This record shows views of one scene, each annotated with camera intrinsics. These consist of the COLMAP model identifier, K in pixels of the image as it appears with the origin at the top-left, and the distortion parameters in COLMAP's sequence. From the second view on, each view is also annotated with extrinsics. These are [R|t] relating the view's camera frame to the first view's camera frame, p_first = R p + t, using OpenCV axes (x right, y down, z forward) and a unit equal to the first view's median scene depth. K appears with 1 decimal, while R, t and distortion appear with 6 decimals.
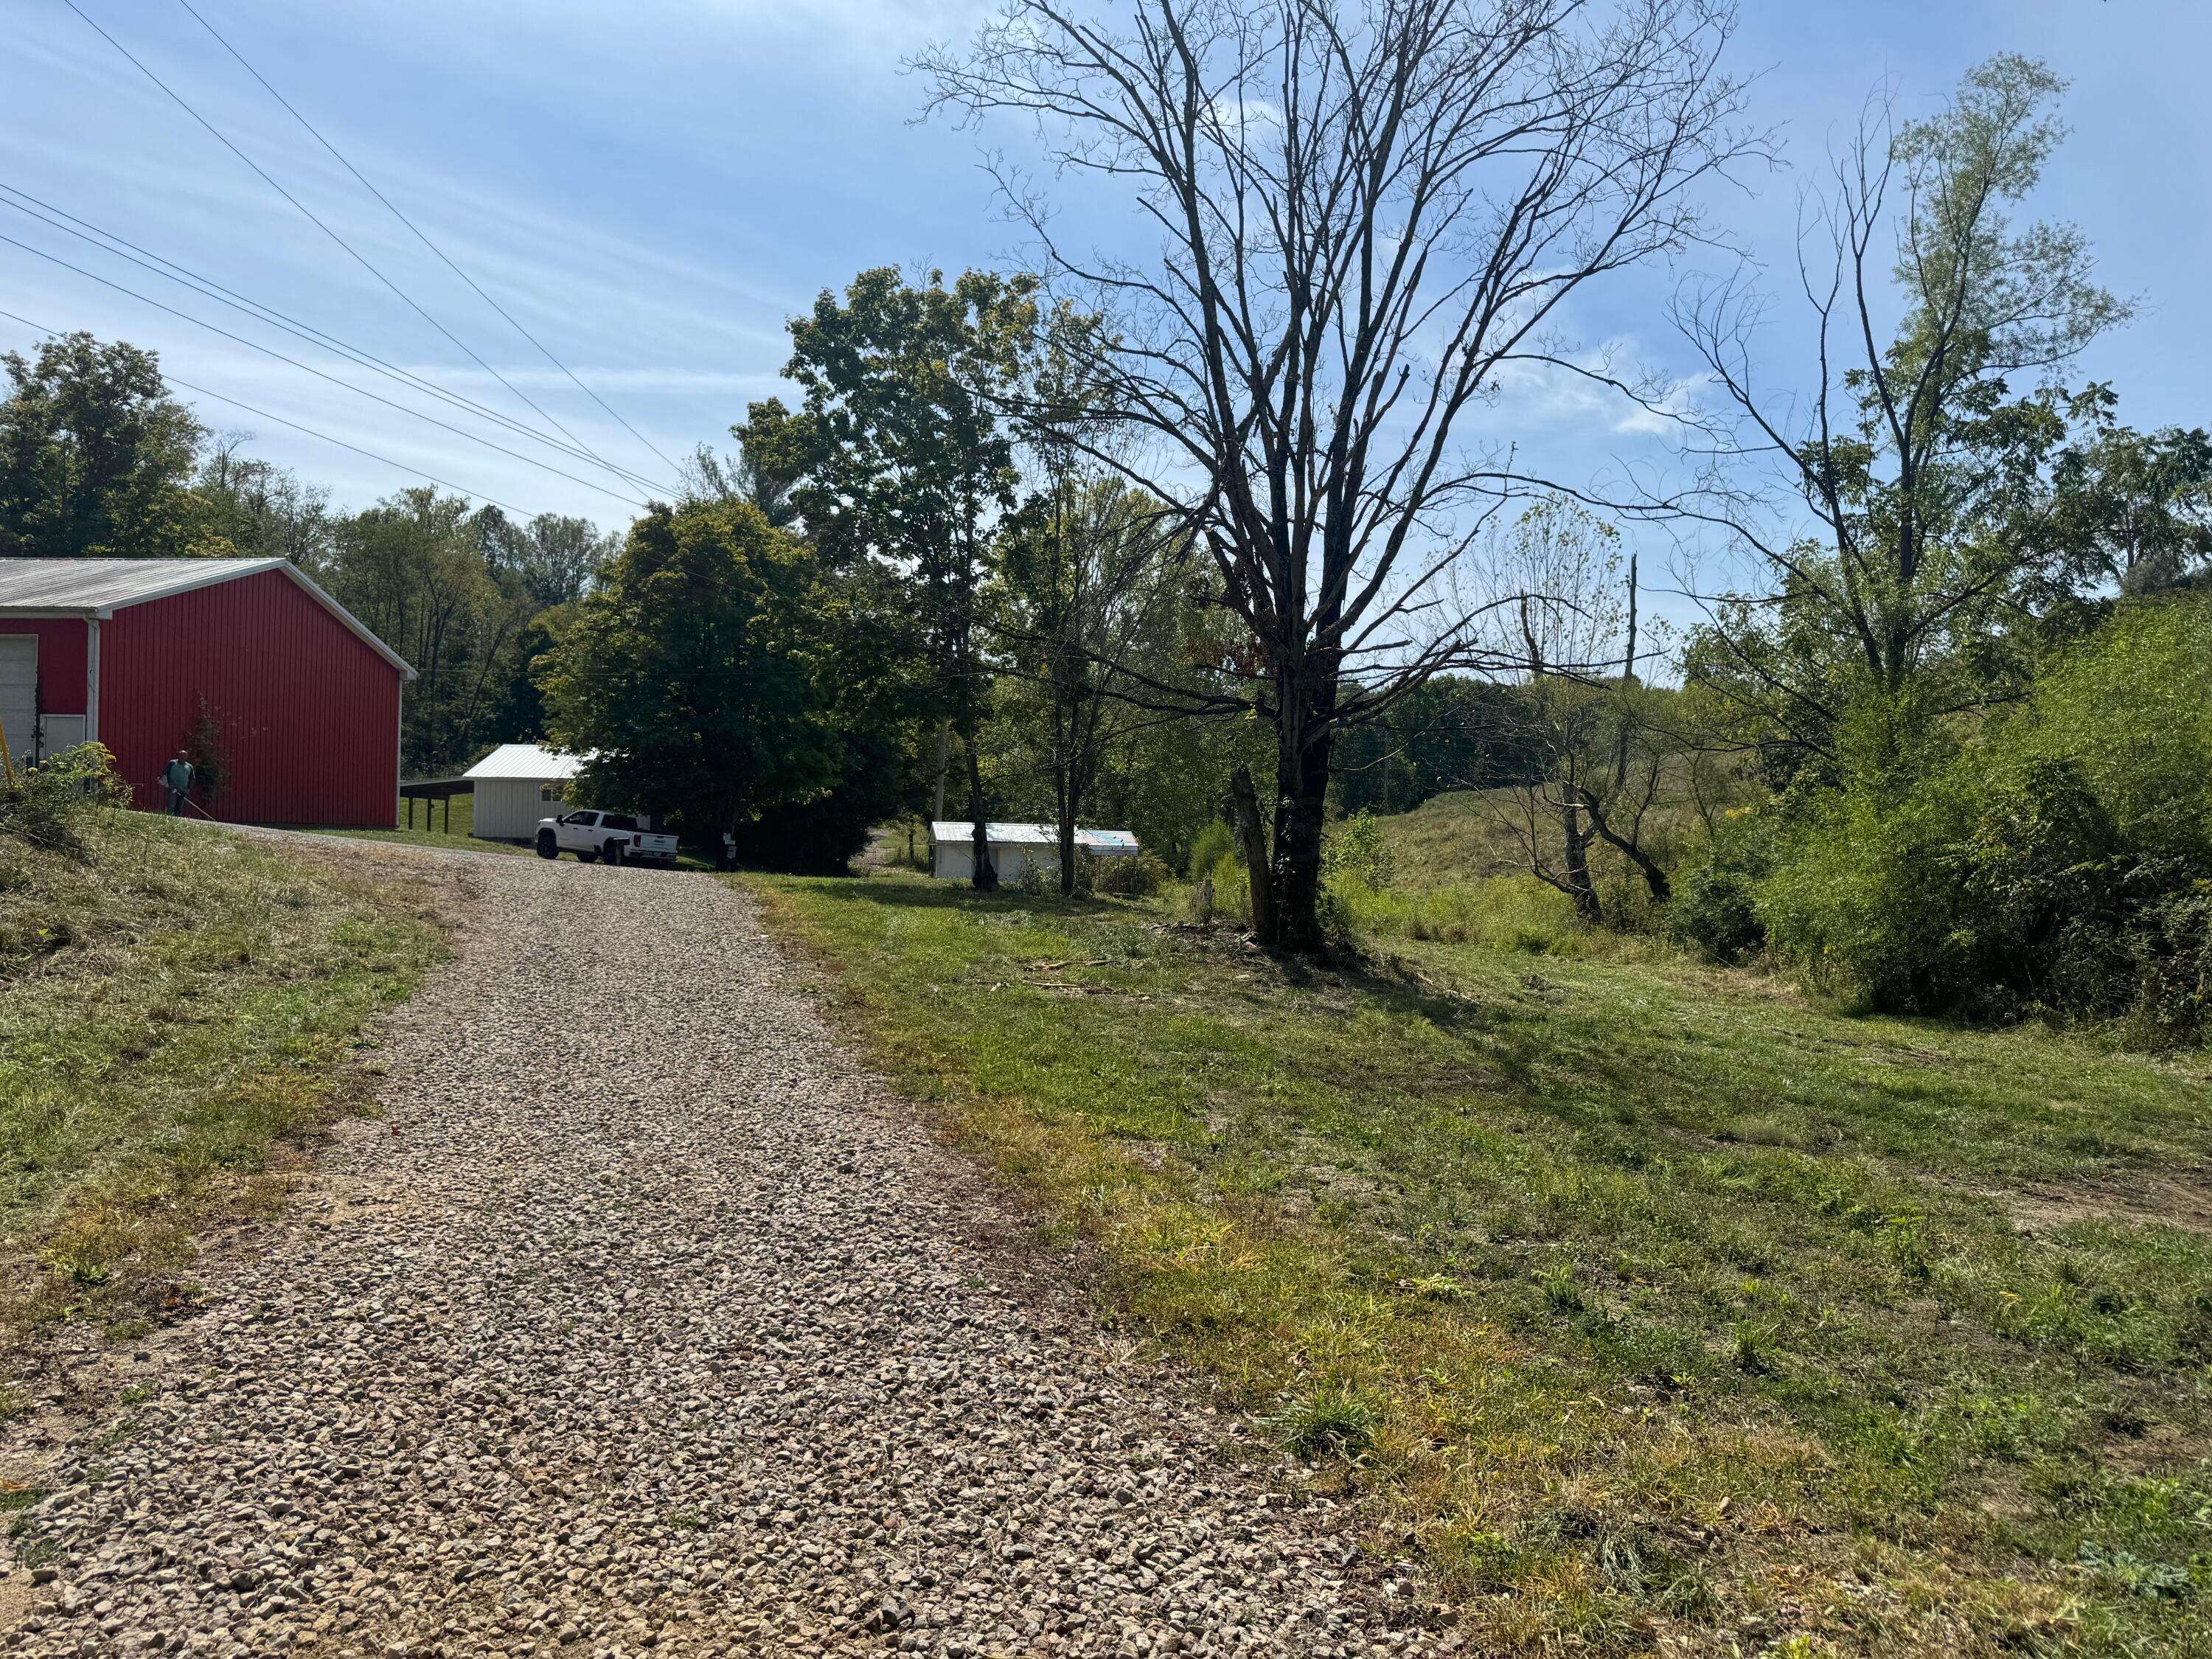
lens RADIAL K [[1566.6, 0, 1078.5], [0, 1566.6, 827.5], [0, 0, 1]] dist [0.127981, -0.139564]
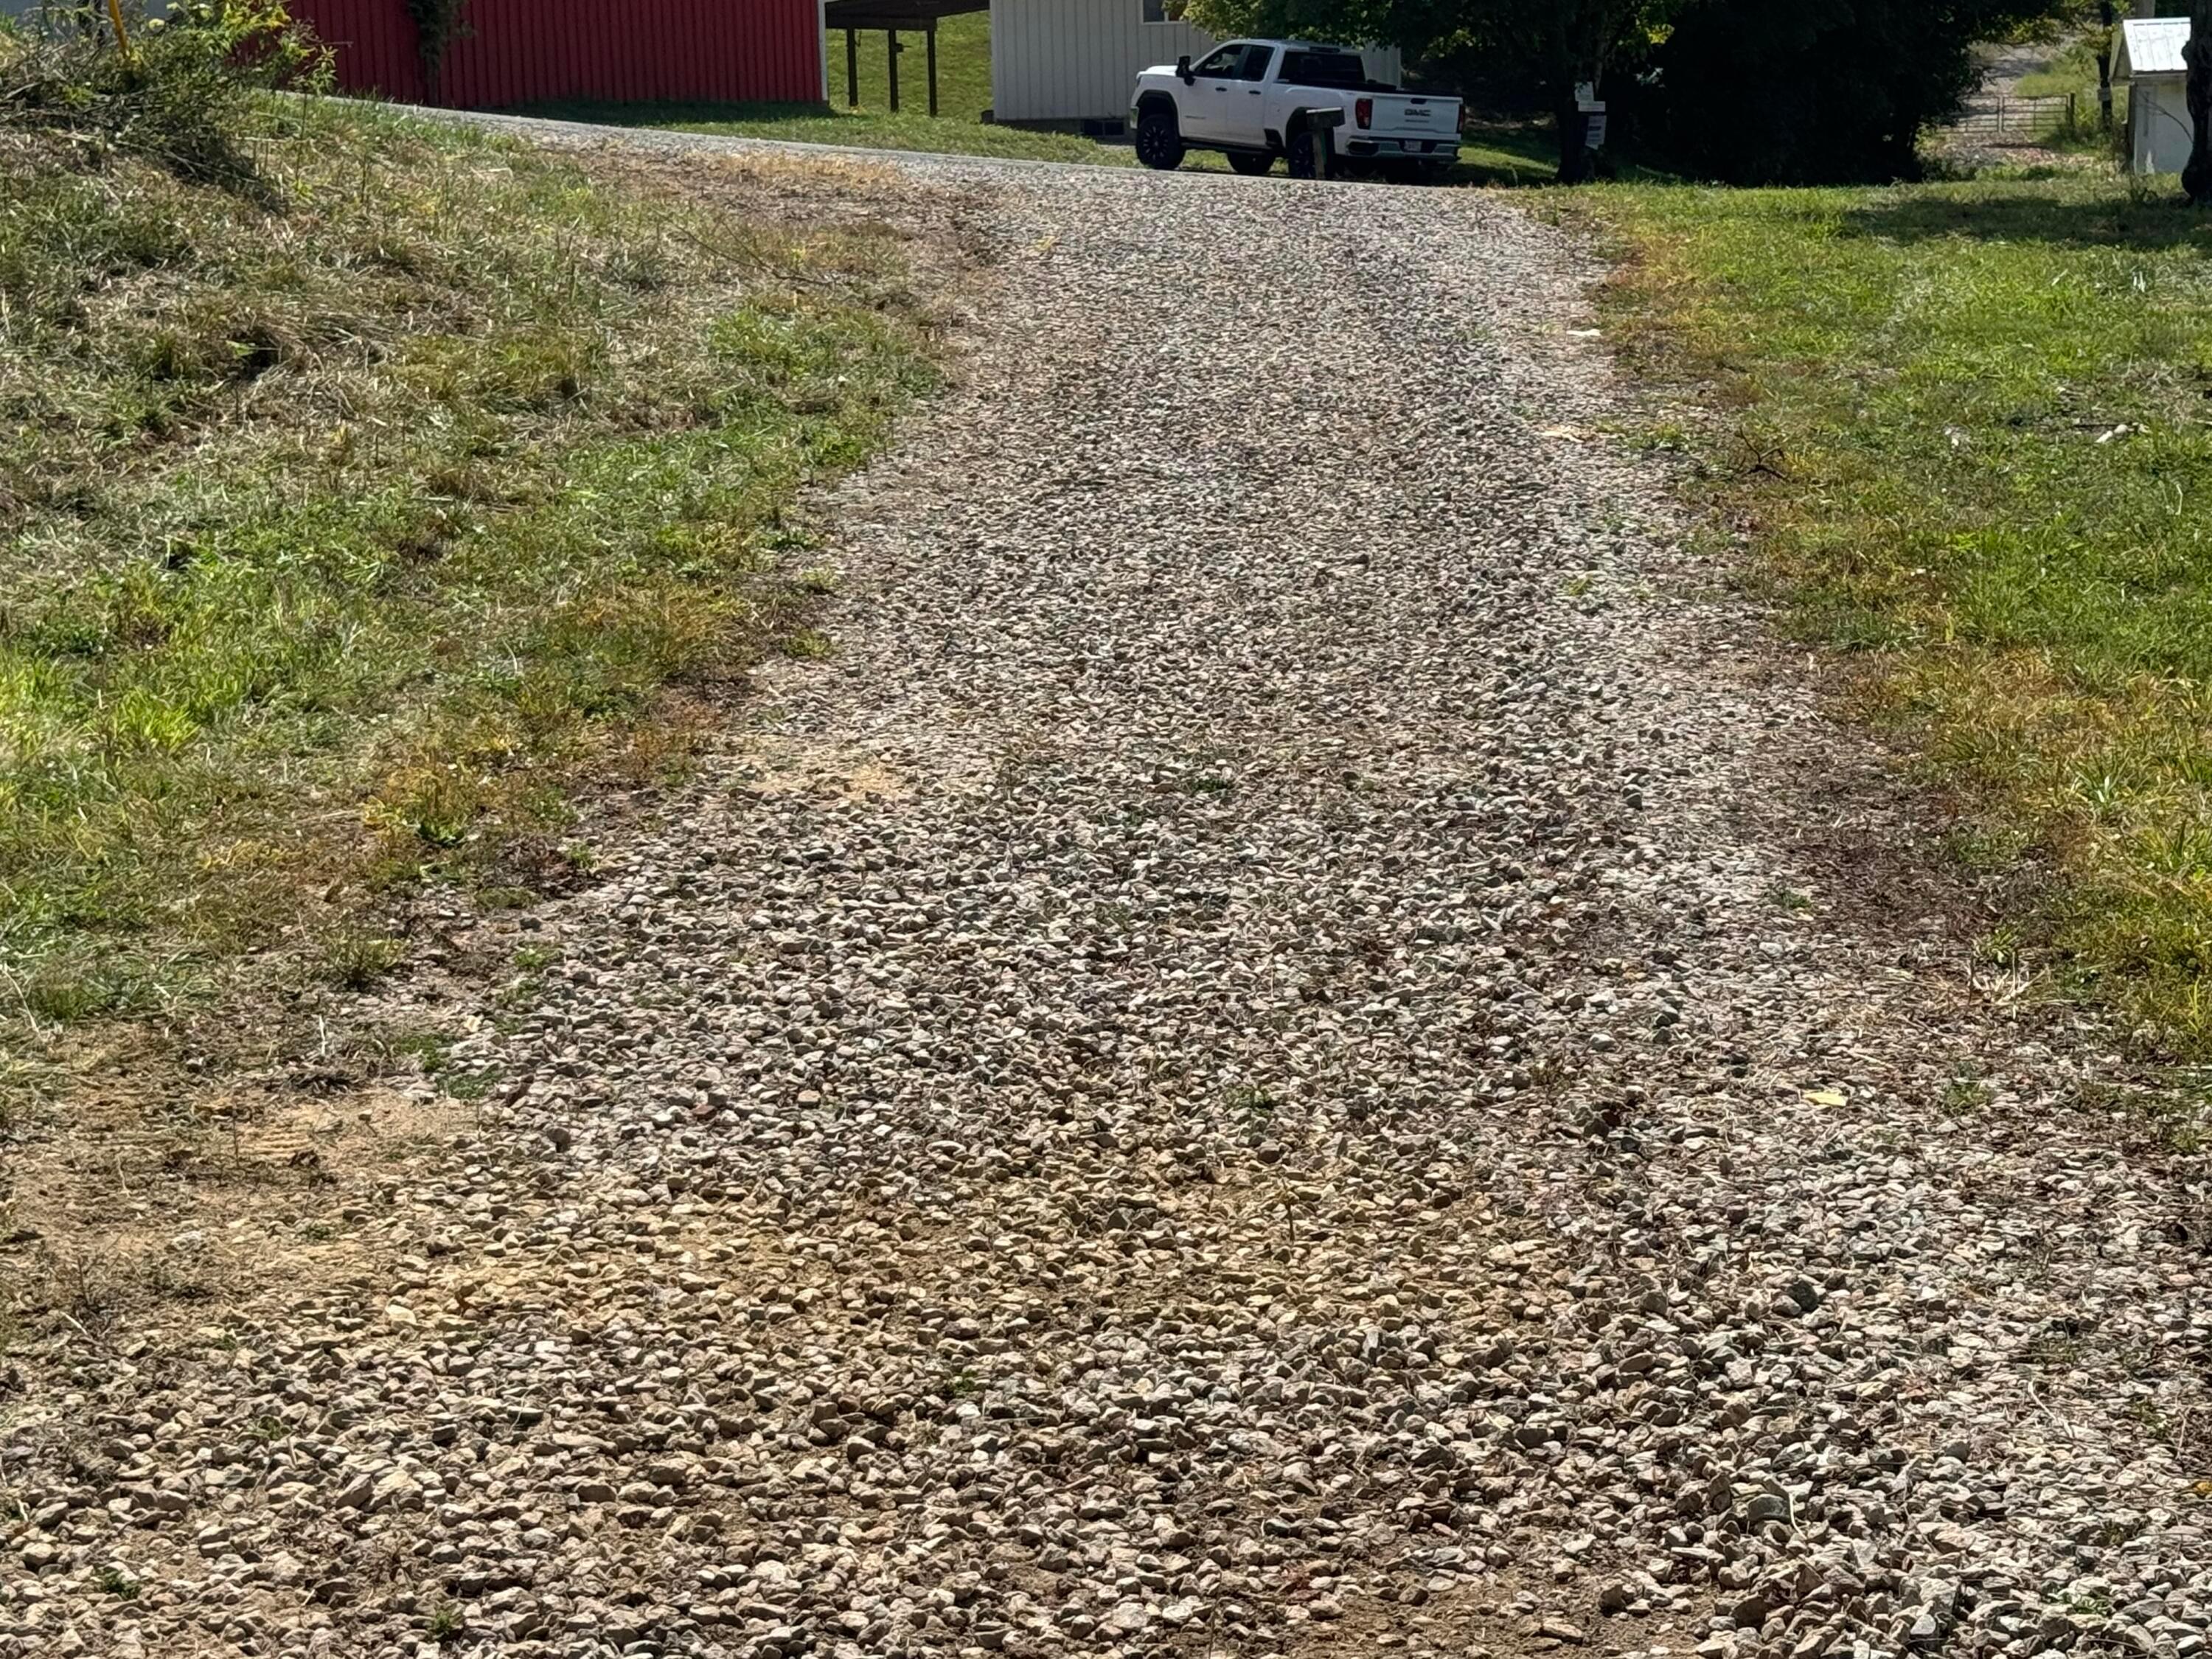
lens RADIAL K [[4300.0, 0, 1106.0], [0, 4300.0, 829.5], [0, 0, 1]] dist [0.085837, 0.330110]
pose [[0.941772, 0.010860, -0.336075, 0.068029], [0.048919, 0.984419, 0.168897, -0.001897], [0.332673, -0.175503, 0.926567, -0.156719]]
